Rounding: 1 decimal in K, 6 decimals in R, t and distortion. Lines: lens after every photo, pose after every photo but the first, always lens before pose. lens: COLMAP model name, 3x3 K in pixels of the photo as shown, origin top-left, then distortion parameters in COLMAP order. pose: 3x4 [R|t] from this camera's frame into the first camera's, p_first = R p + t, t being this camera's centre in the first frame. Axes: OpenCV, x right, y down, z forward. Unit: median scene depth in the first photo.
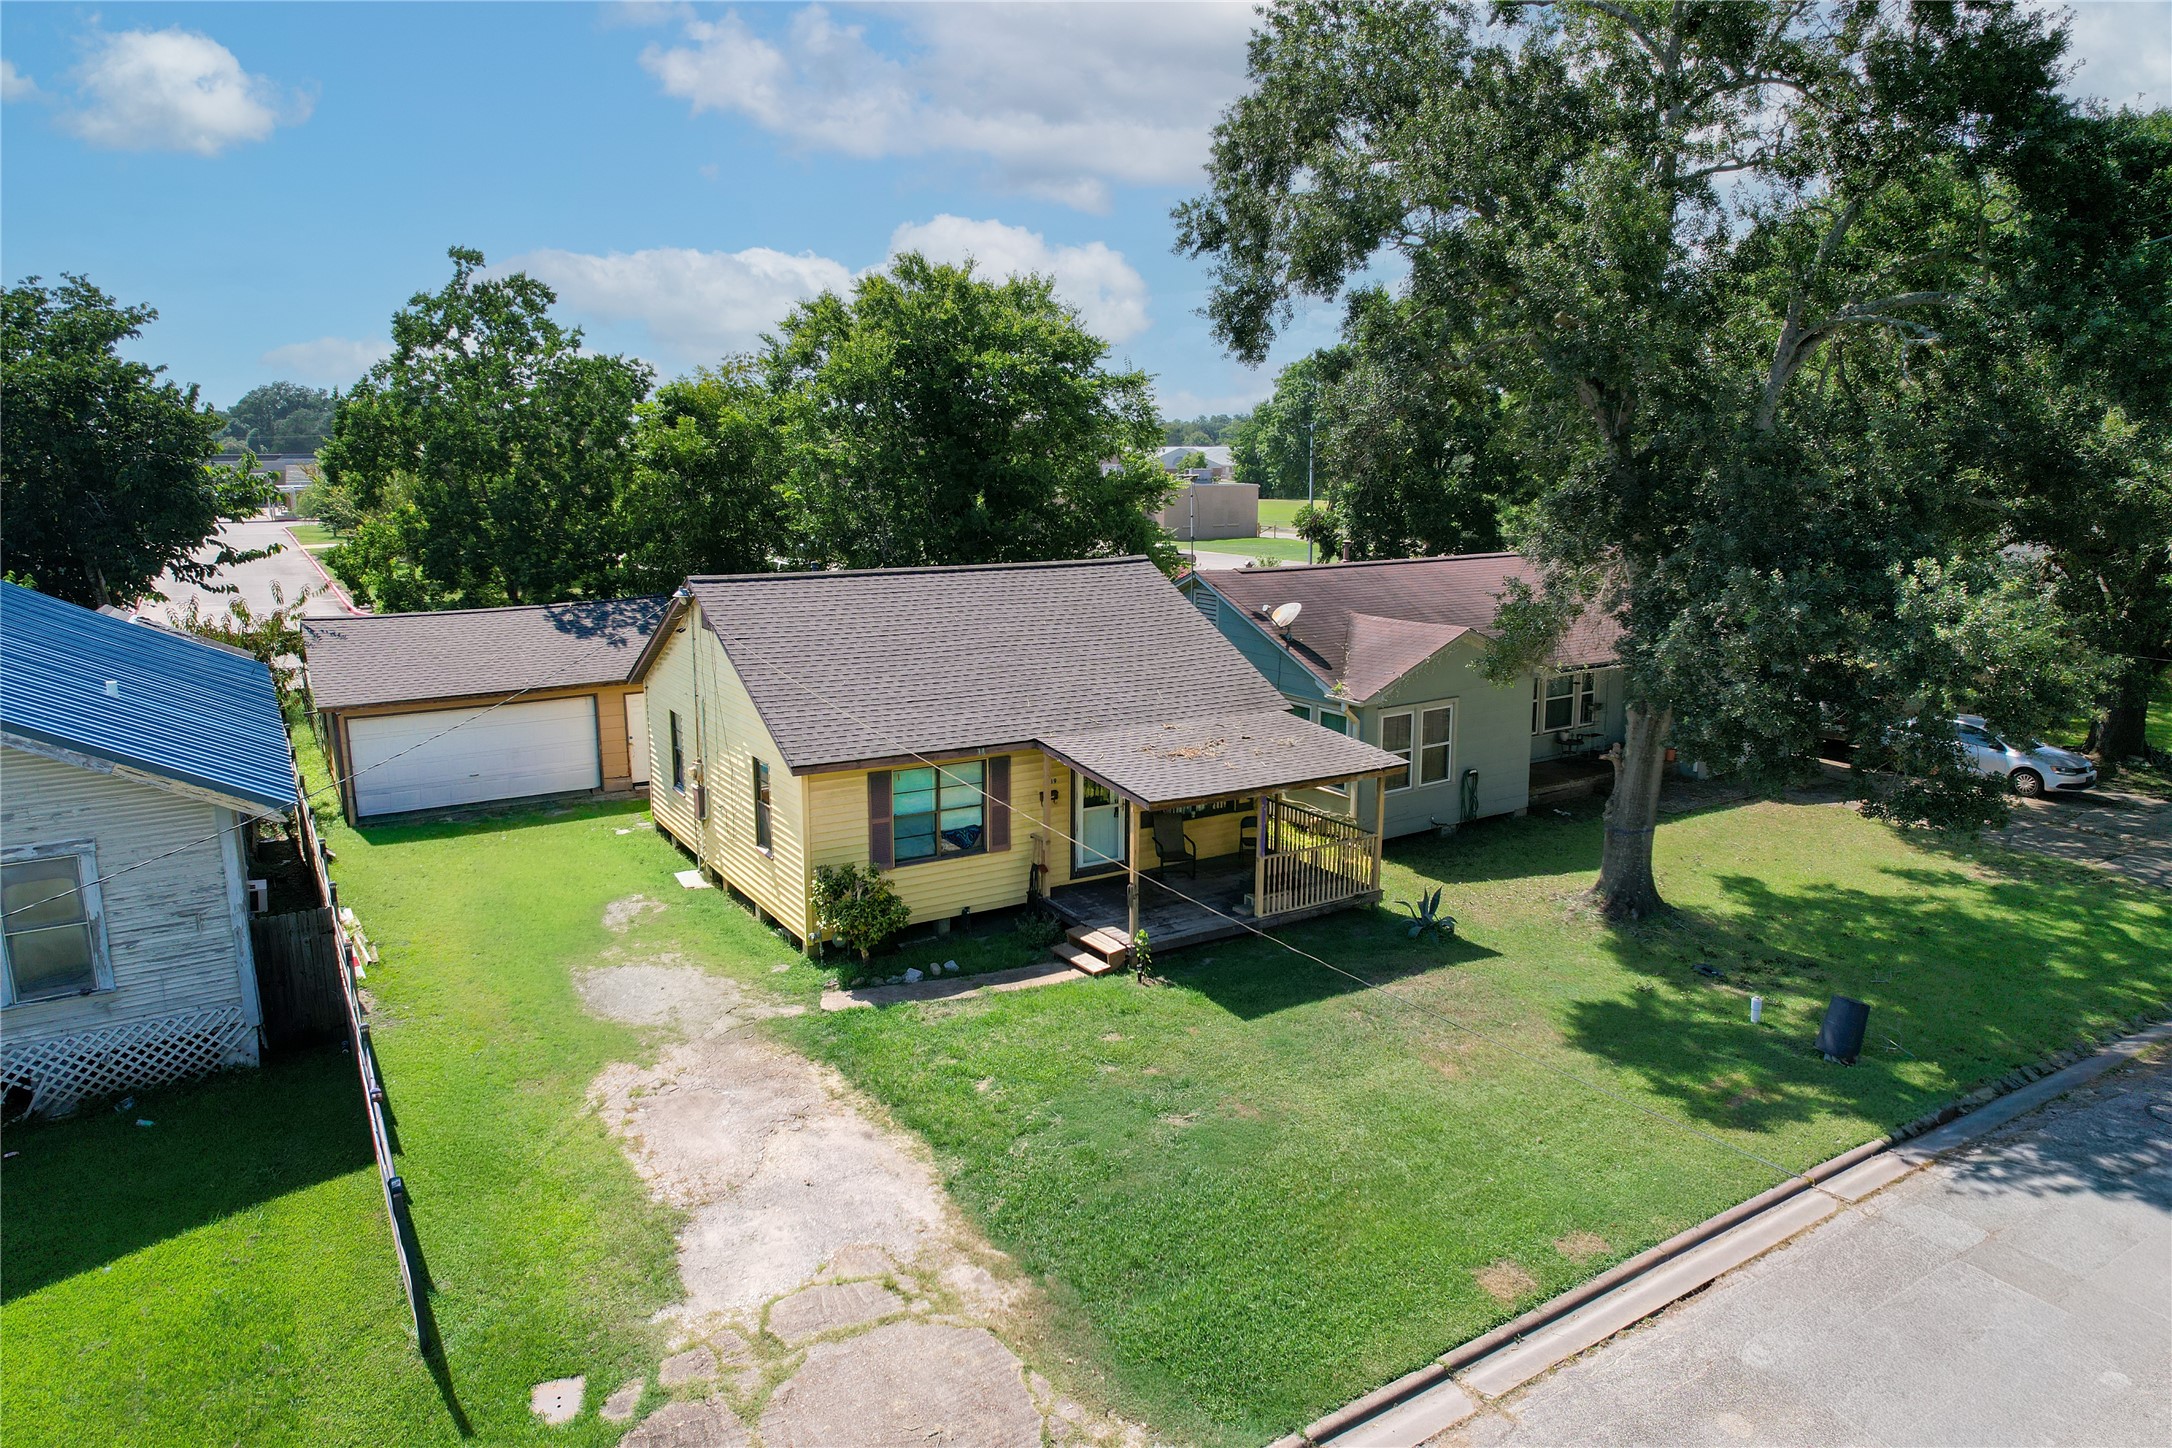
lens RADIAL K [[1359.9, 0, 1111.8], [0, 1359.9, 726.0], [0, 0, 1]] dist [-0.088048, 0.072917]
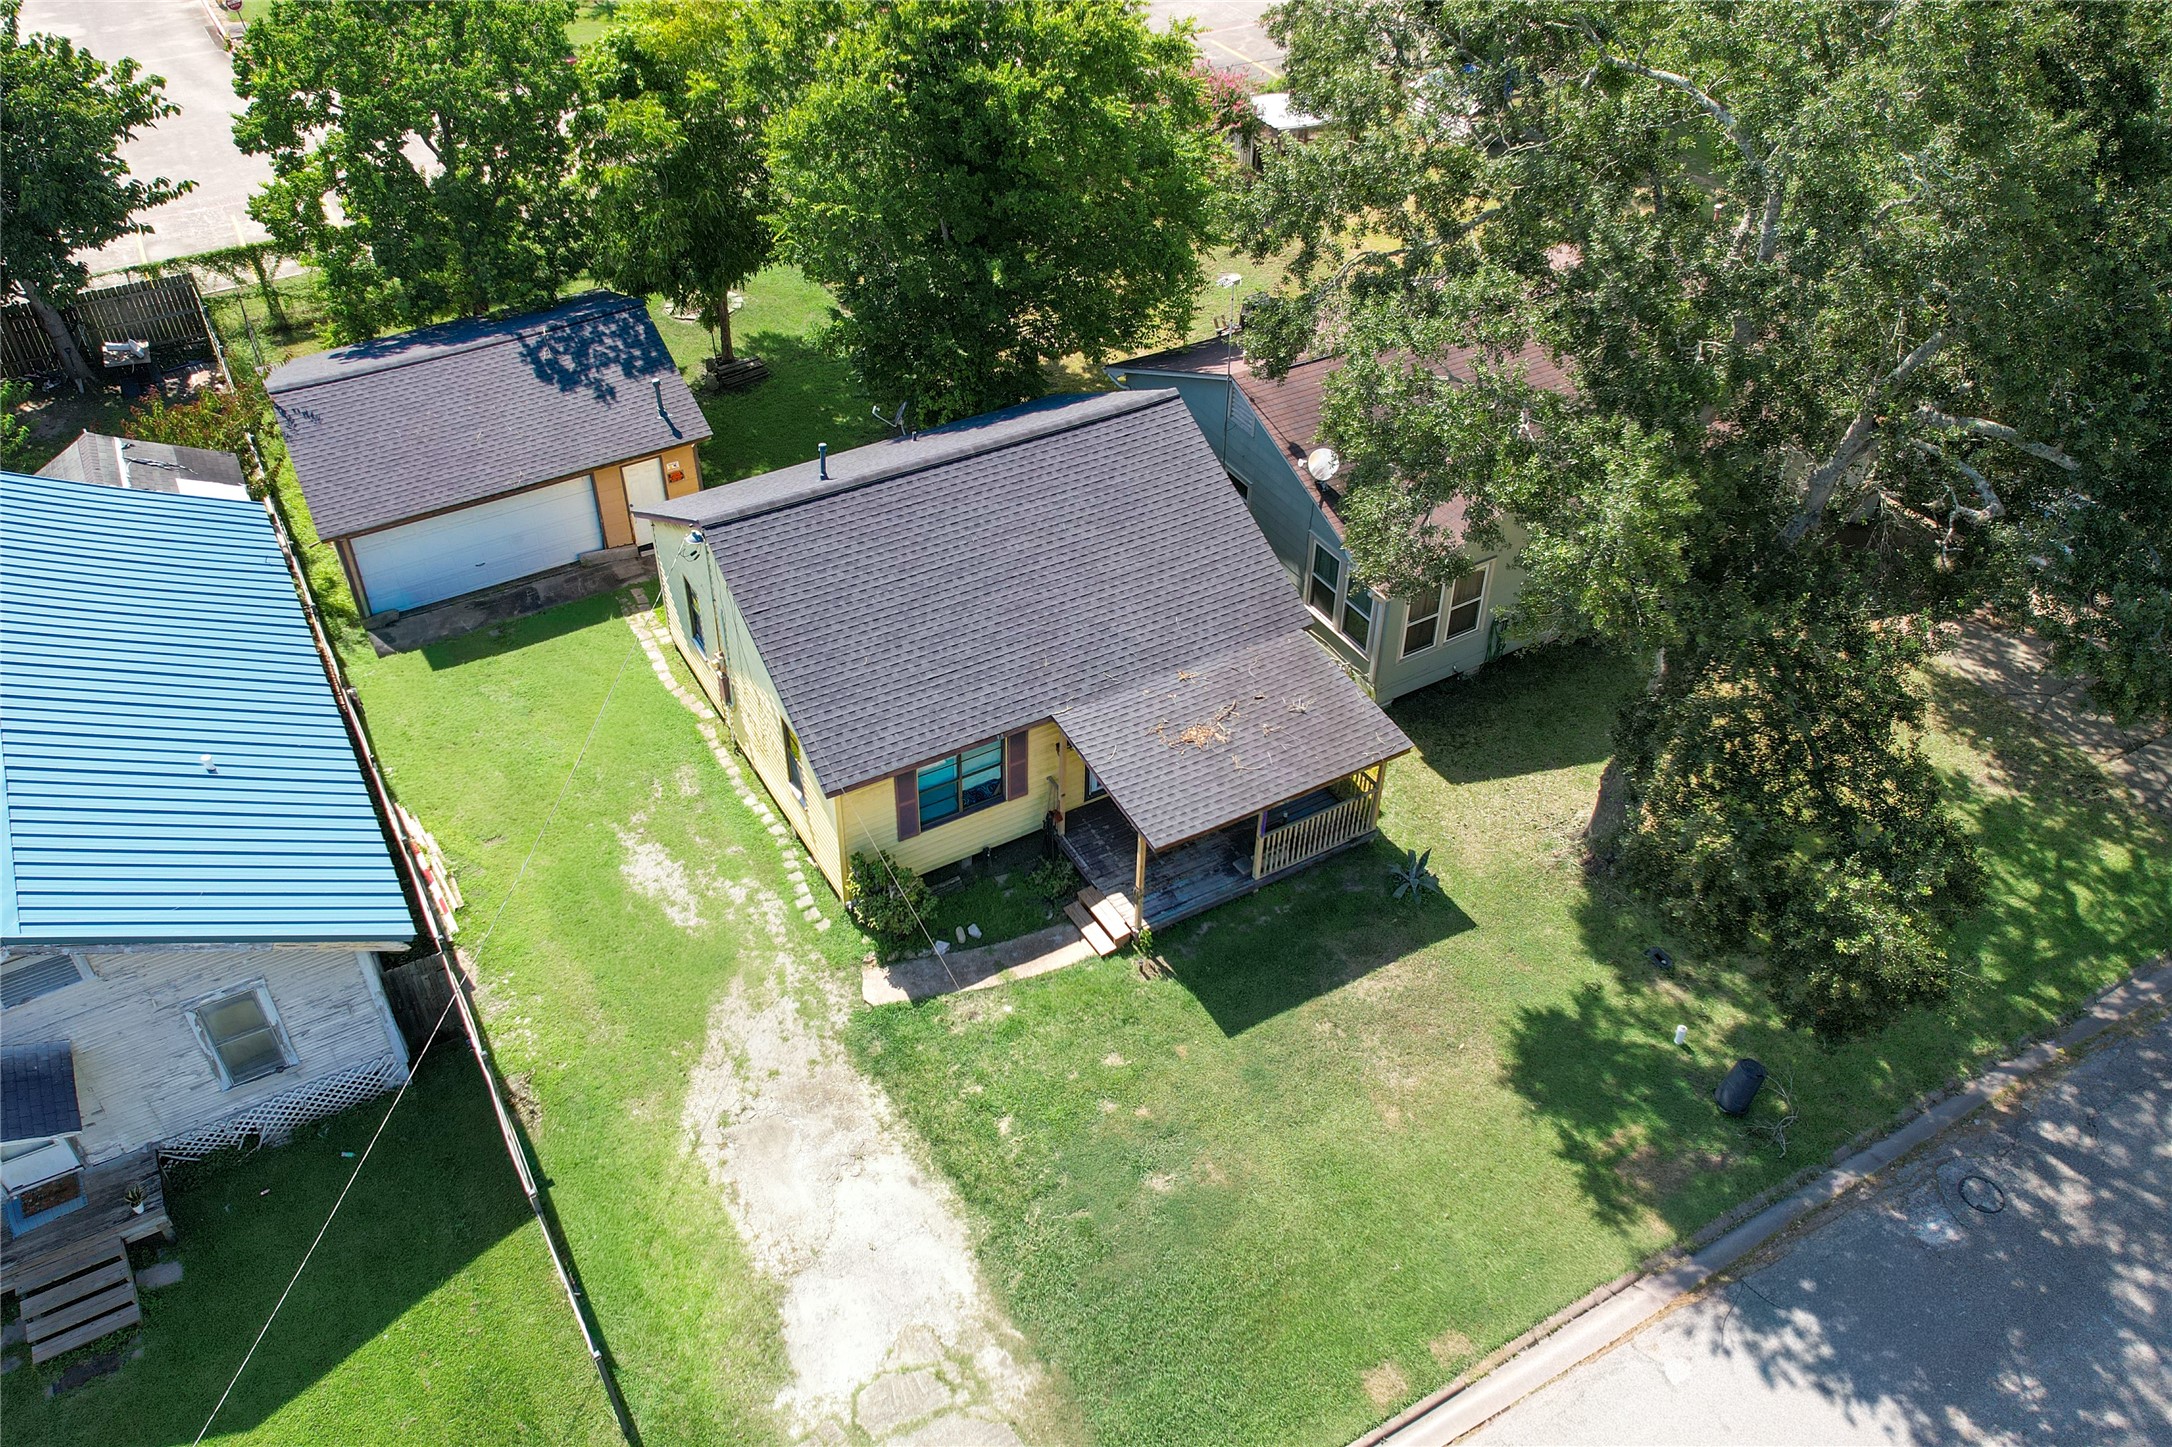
lens RADIAL K [[1608.0, 0, 1086.0], [0, 1608.0, 723.5], [0, 0, 1]] dist [-0.078006, 0.044852]
pose [[0.998893, 0.032893, -0.033614, 0.014016], [-0.014452, 0.894836, 0.446160, -0.649598], [0.044755, -0.445181, 0.894322, -0.120248]]
